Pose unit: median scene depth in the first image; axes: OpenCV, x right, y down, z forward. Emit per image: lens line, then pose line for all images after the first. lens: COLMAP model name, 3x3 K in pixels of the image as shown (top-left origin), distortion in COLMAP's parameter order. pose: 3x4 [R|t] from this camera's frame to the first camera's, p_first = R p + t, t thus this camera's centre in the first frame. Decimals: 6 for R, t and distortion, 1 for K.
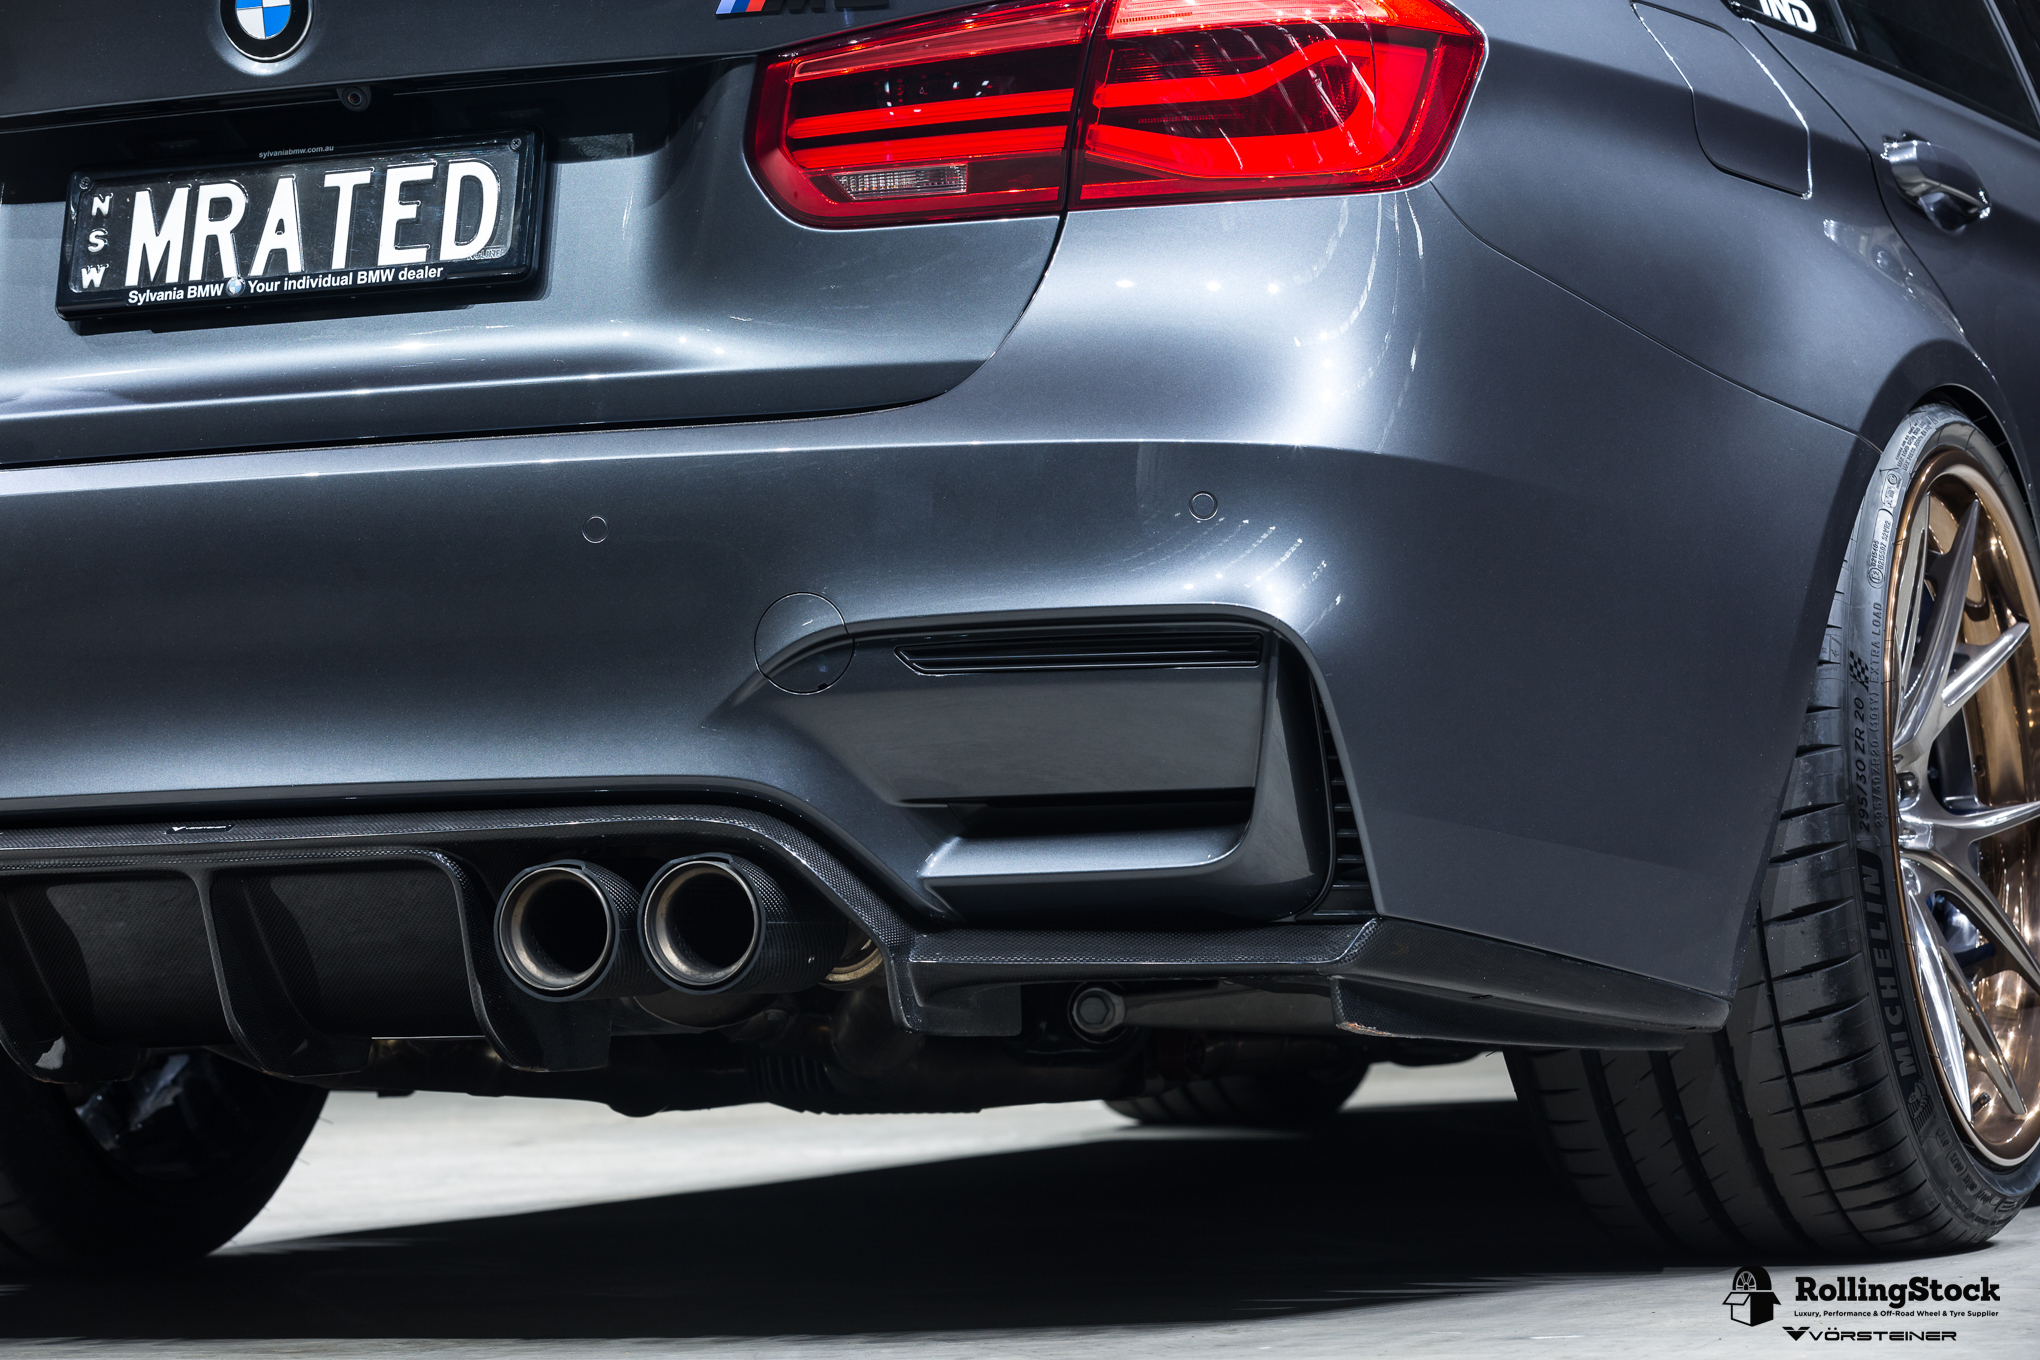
lens RADIAL K [[6300.5, 0, 1019.3], [0, 6300.5, 664.1], [0, 0, 1]] dist [0.017467, 0.000000]
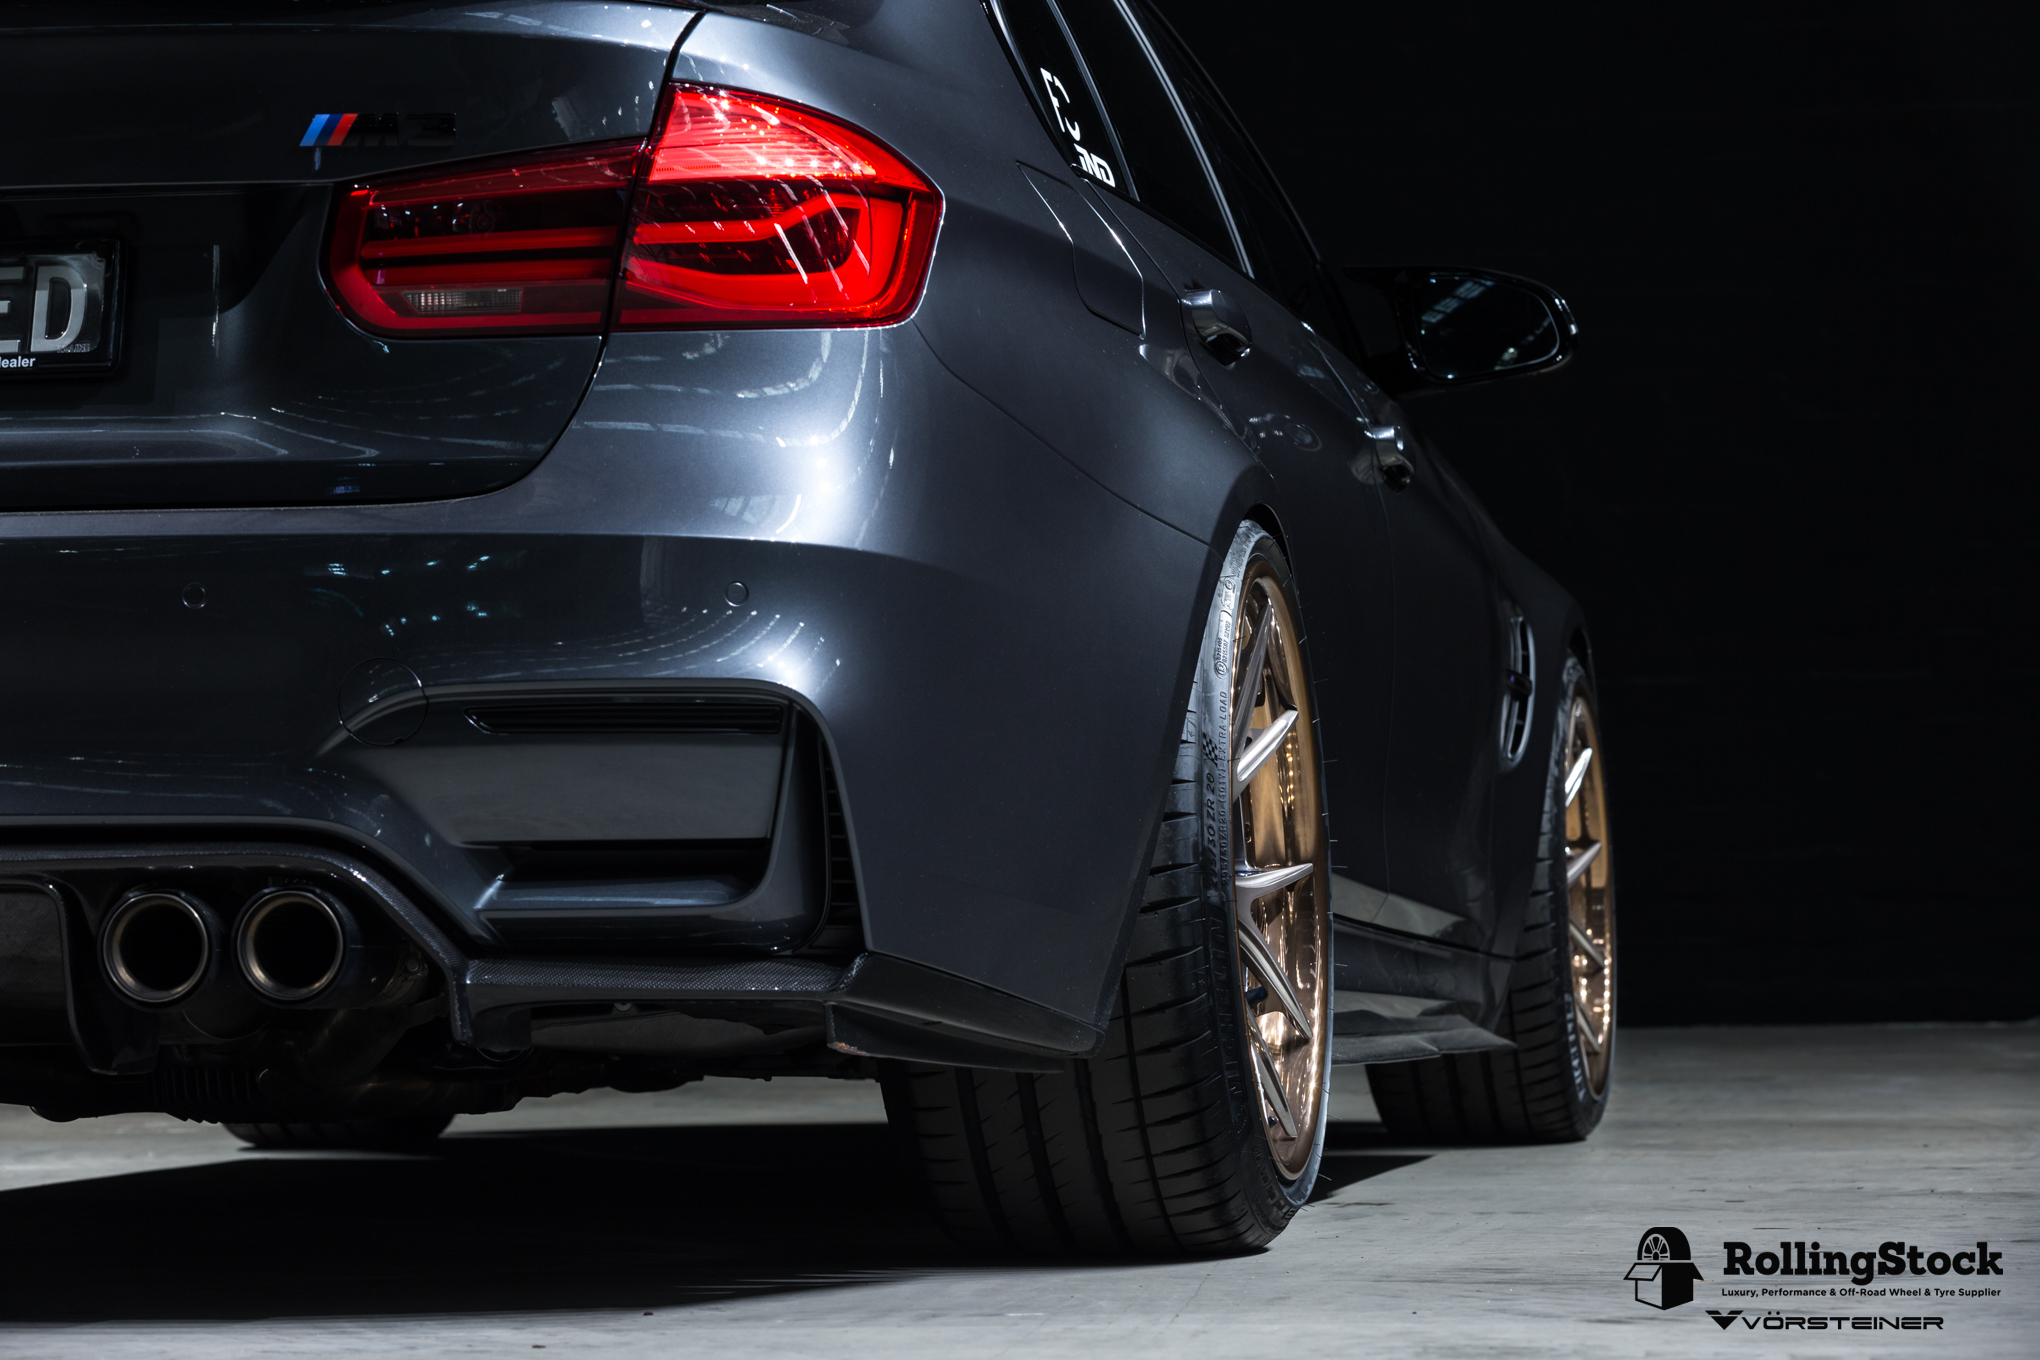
lens RADIAL K [[6300.5, 0, 1023.0], [0, 6300.5, 693.0], [0, 0, 1]] dist [0.017467, 0.000000]
pose [[0.976778, 0.028688, 0.212323, -0.148169], [-0.027890, 0.999588, -0.006756, -0.000582], [-0.212429, 0.000677, 0.977176, -0.127766]]
